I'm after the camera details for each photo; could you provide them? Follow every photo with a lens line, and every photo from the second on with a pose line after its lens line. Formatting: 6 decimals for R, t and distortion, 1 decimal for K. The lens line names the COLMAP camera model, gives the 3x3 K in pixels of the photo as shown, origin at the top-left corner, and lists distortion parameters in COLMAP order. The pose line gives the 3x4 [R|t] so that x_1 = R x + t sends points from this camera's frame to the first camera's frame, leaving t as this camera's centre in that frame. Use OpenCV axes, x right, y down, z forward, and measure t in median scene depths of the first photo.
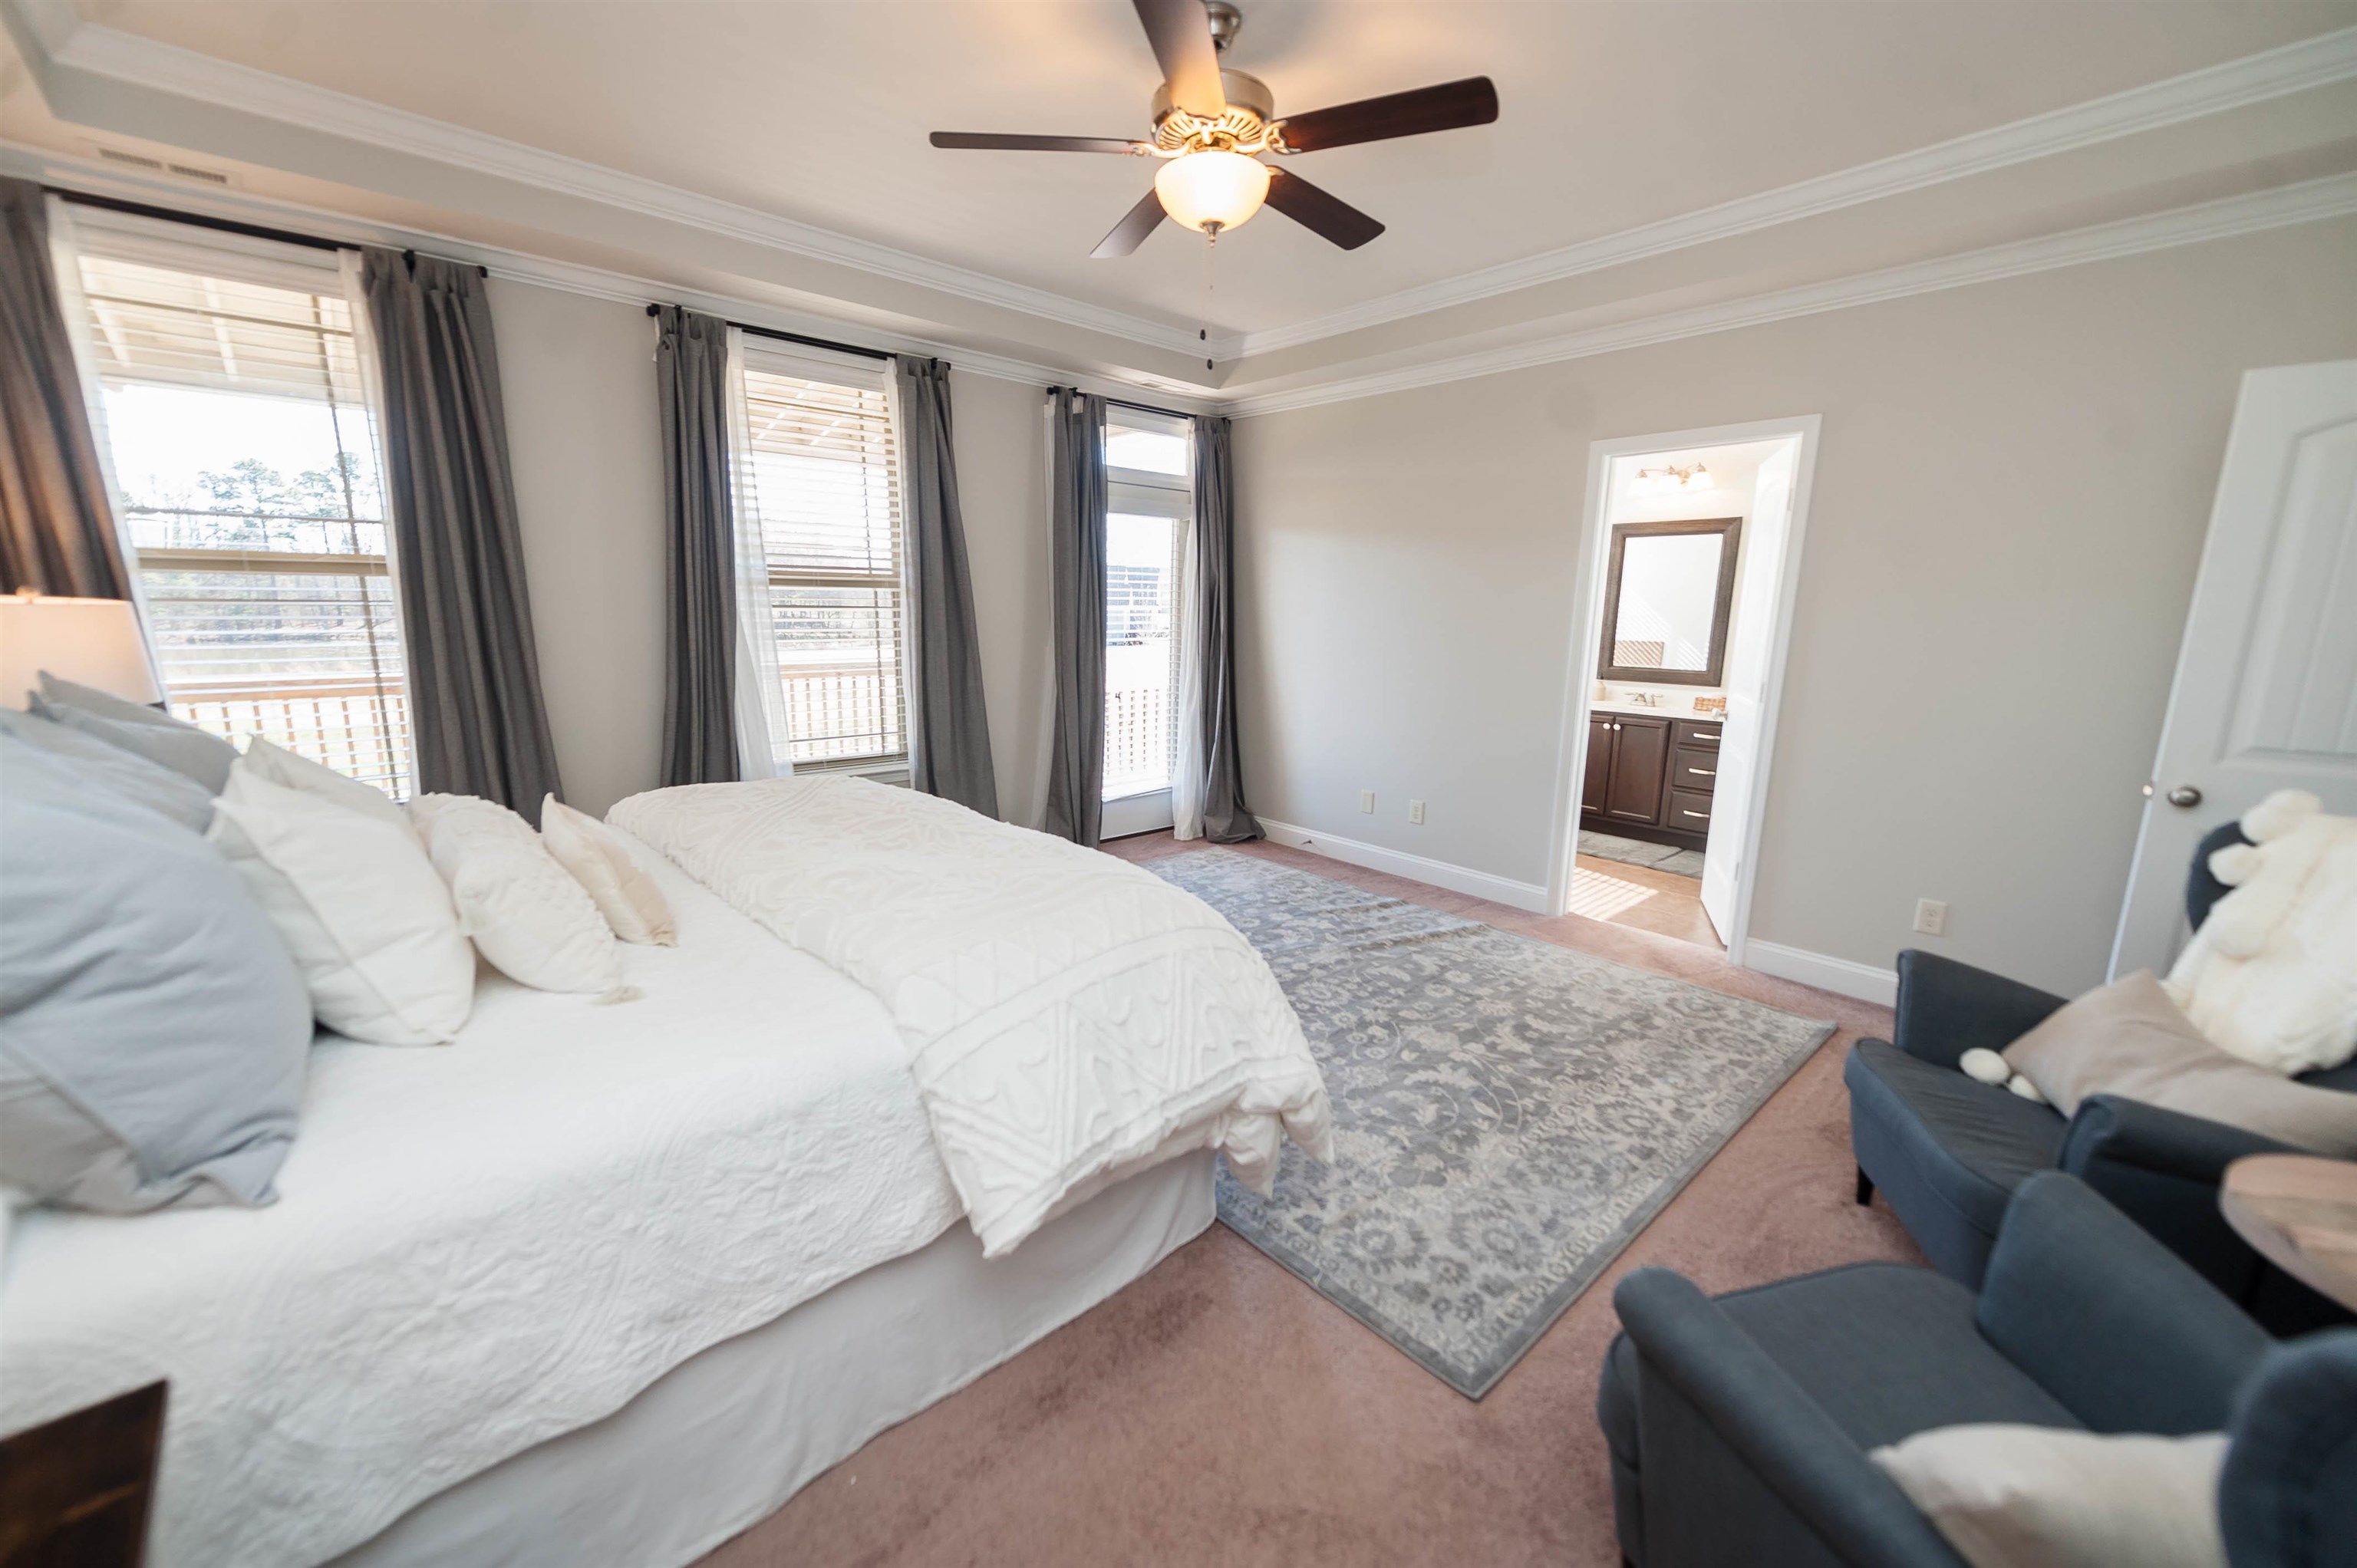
lens RADIAL K [[940.7, 0, 1168.1], [0, 940.7, 789.6], [0, 0, 1]] dist [0.016687, -0.005785]
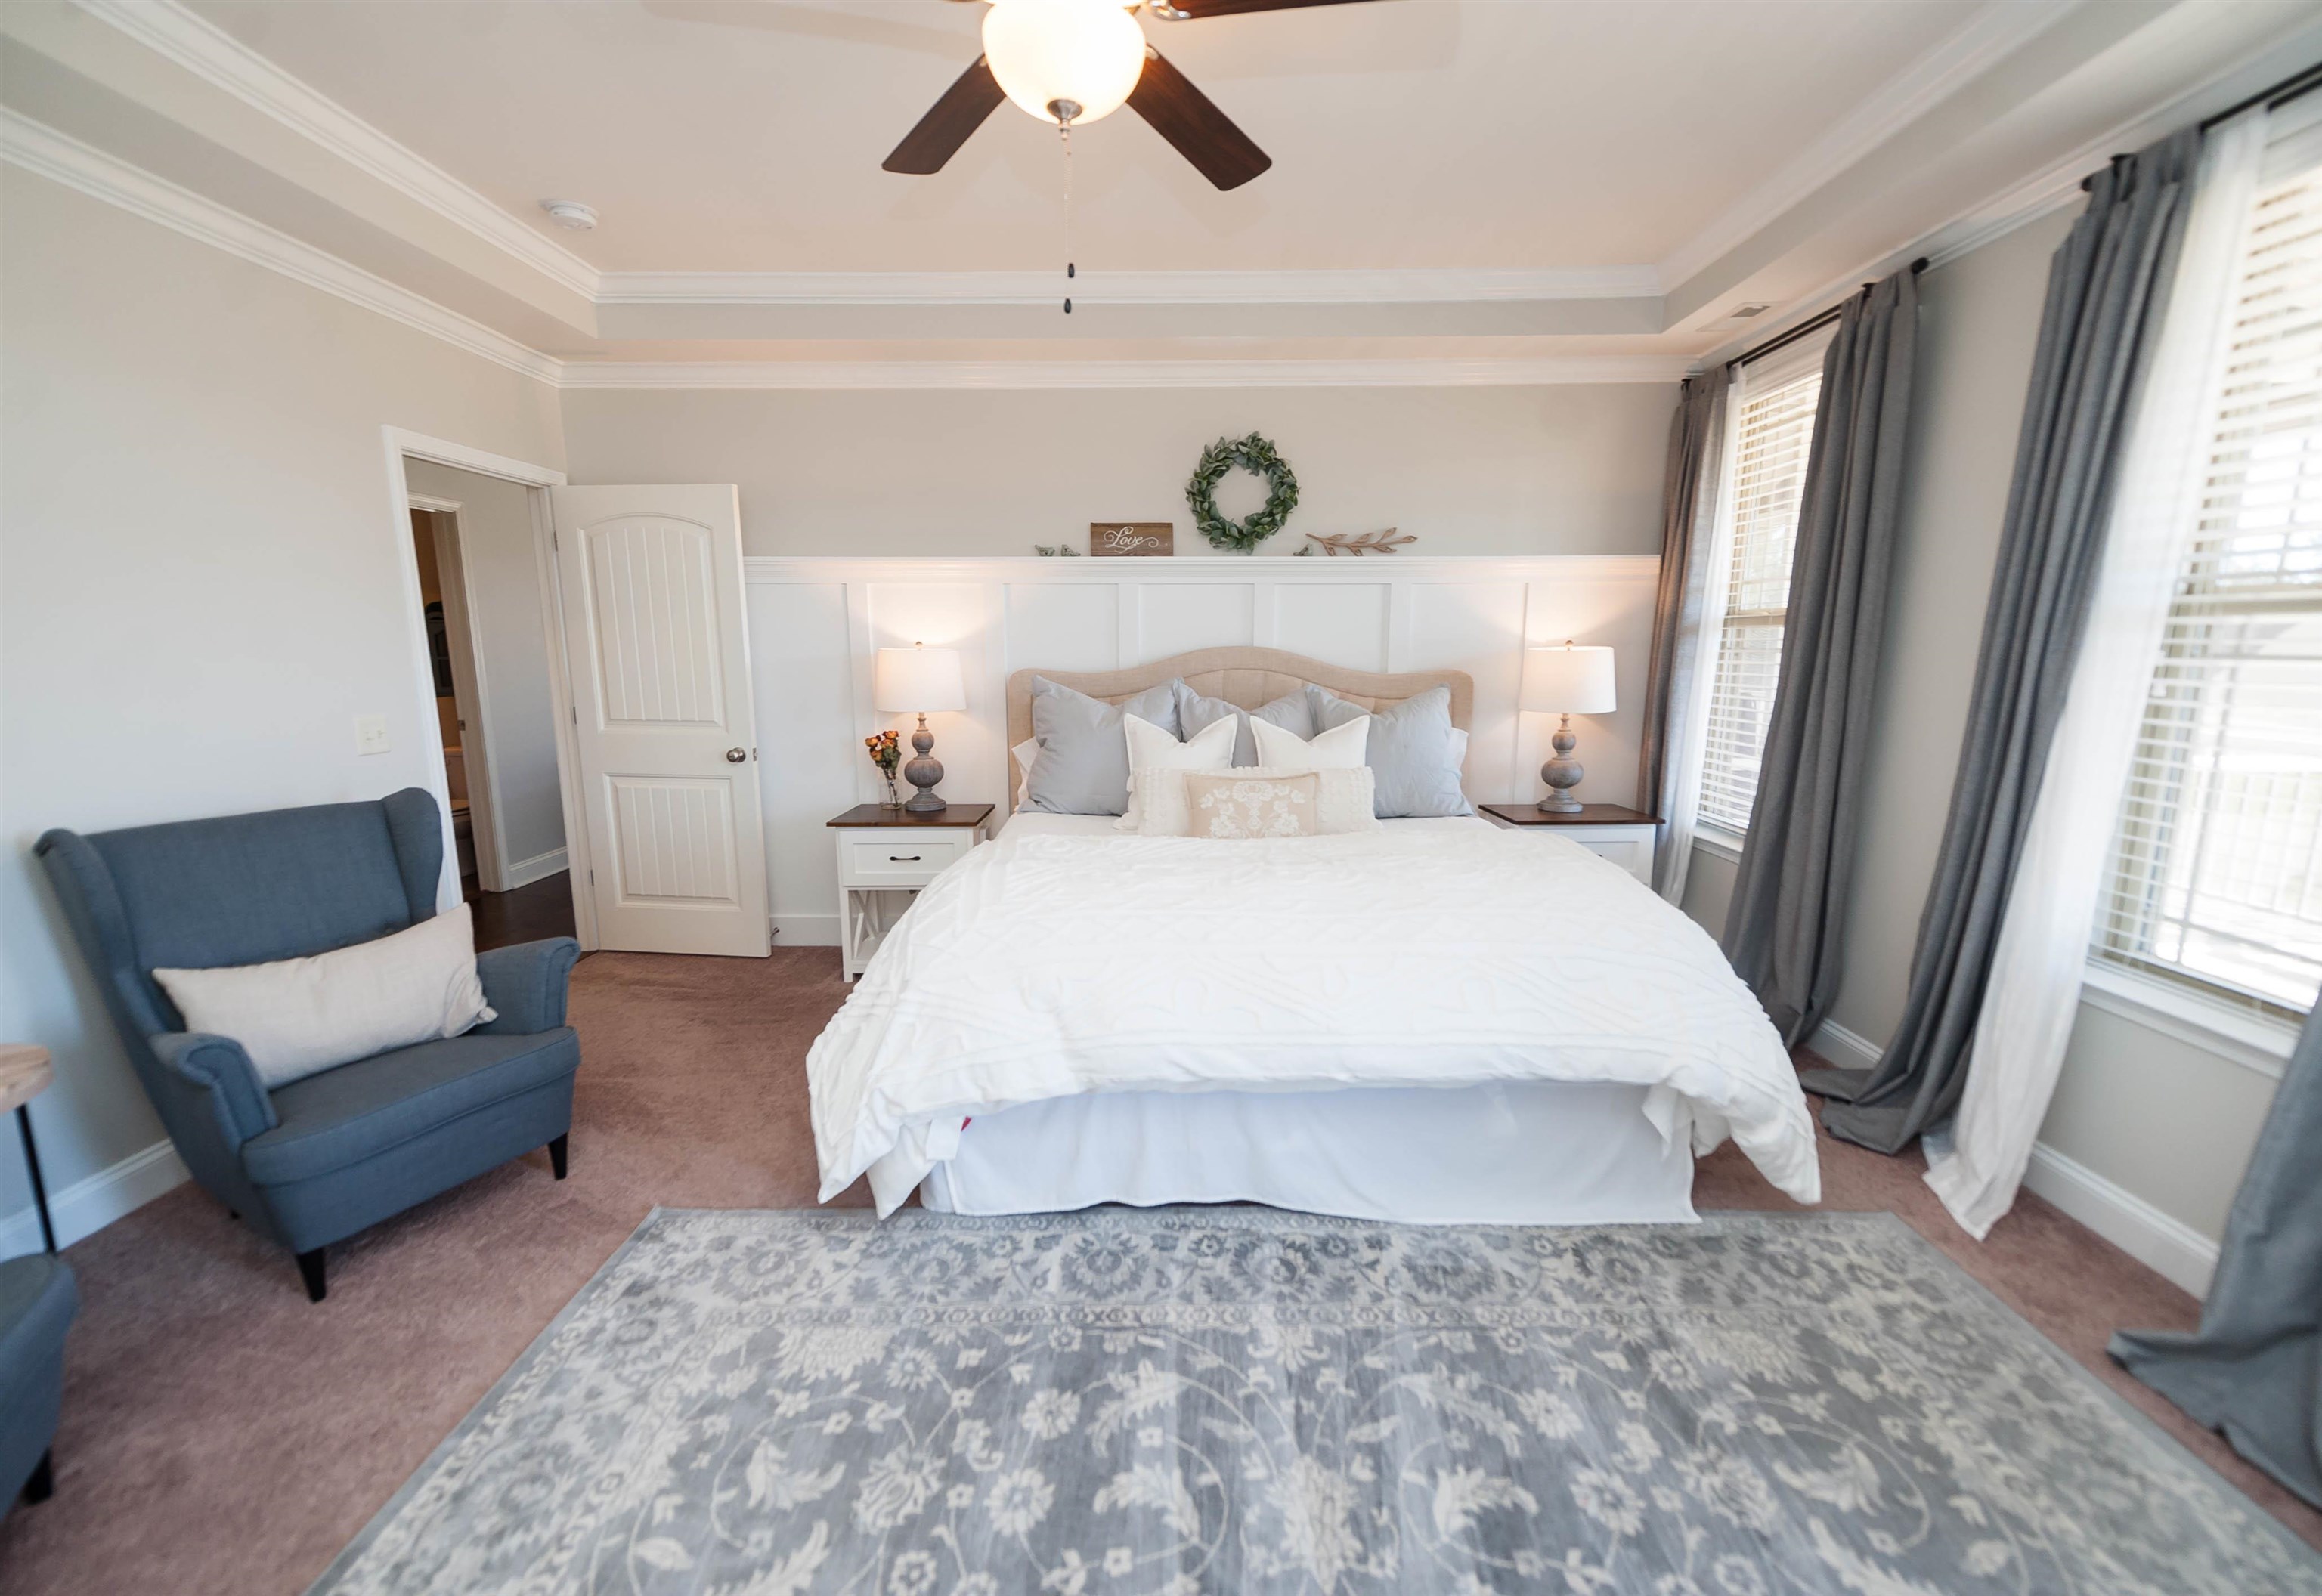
lens RADIAL K [[933.4, 0, 1167.6], [0, 933.4, 804.2], [0, 0, 1]] dist [0.014659, -0.005963]
pose [[-0.672319, 0.114256, -0.731391, 0.410047], [-0.151970, 0.945670, 0.287426, -0.230388], [0.724495, 0.304391, -0.618428, 1.192407]]
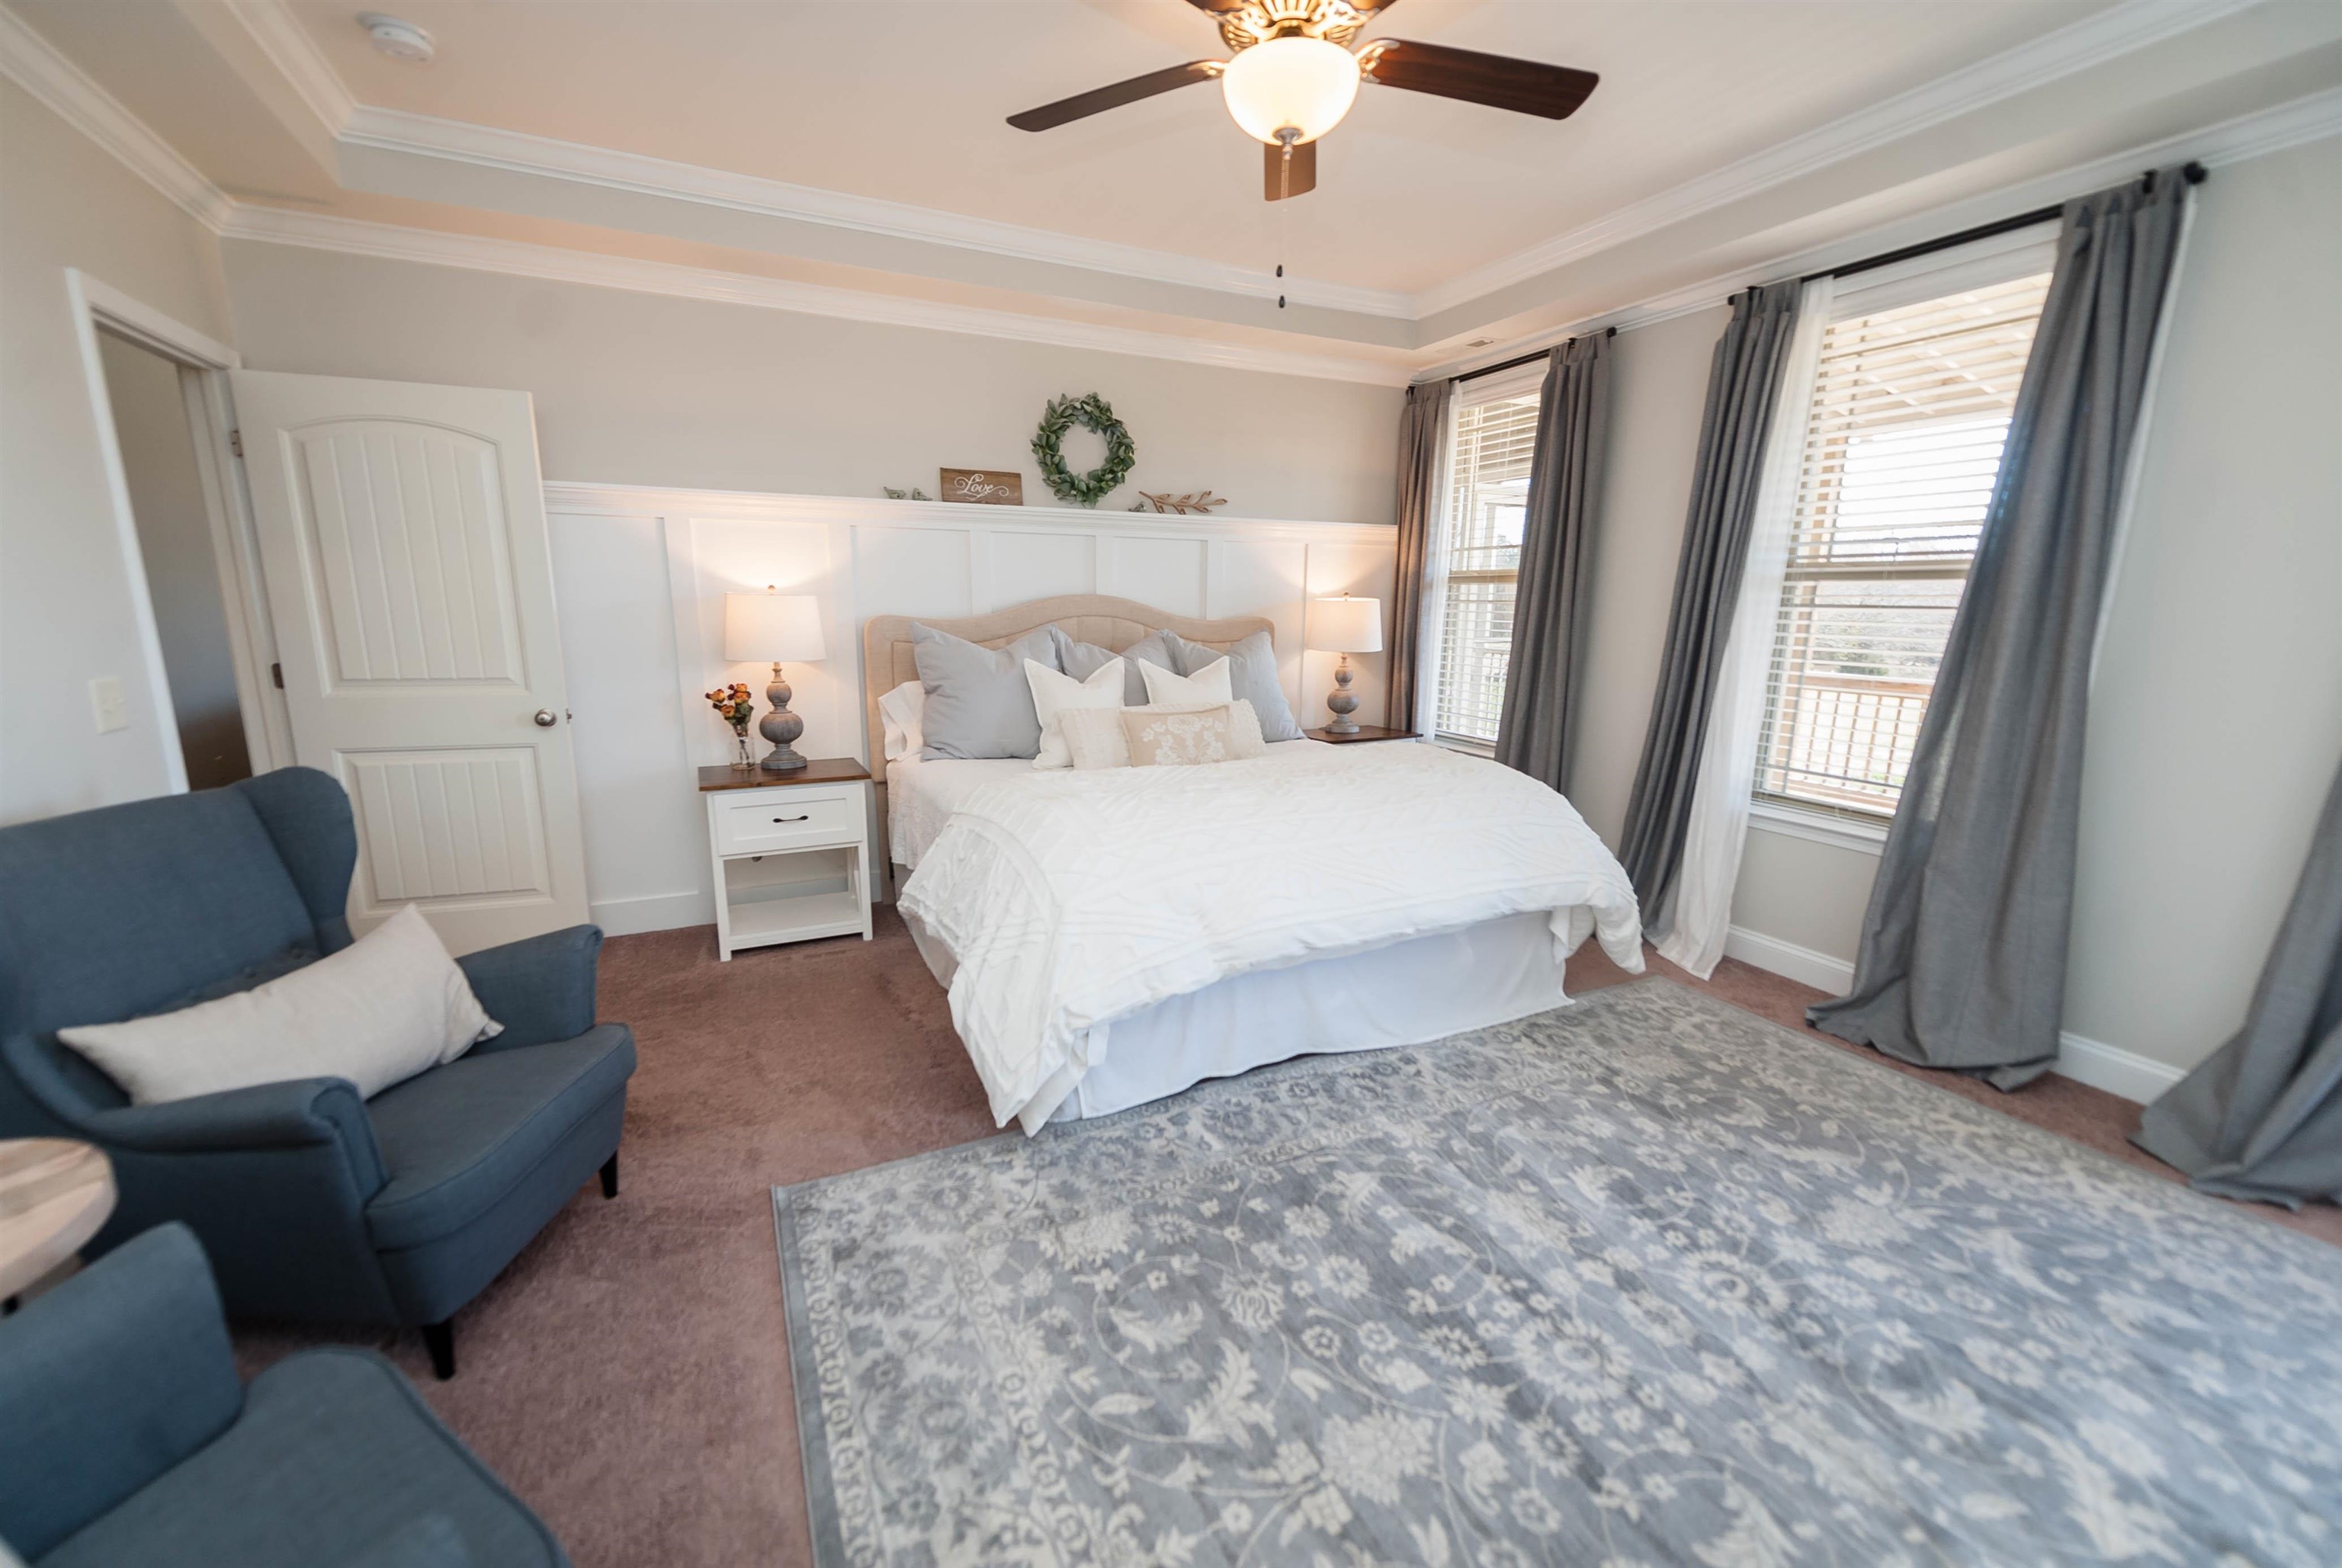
lens RADIAL K [[934.8, 0, 1160.7], [0, 934.8, 789.6], [0, 0, 1]] dist [0.016687, -0.005785]
pose [[-0.279942, 0.179984, -0.942994, 0.699034], [-0.200559, 0.949630, 0.240789, -0.161857], [0.938834, 0.256533, -0.229744, 0.893459]]
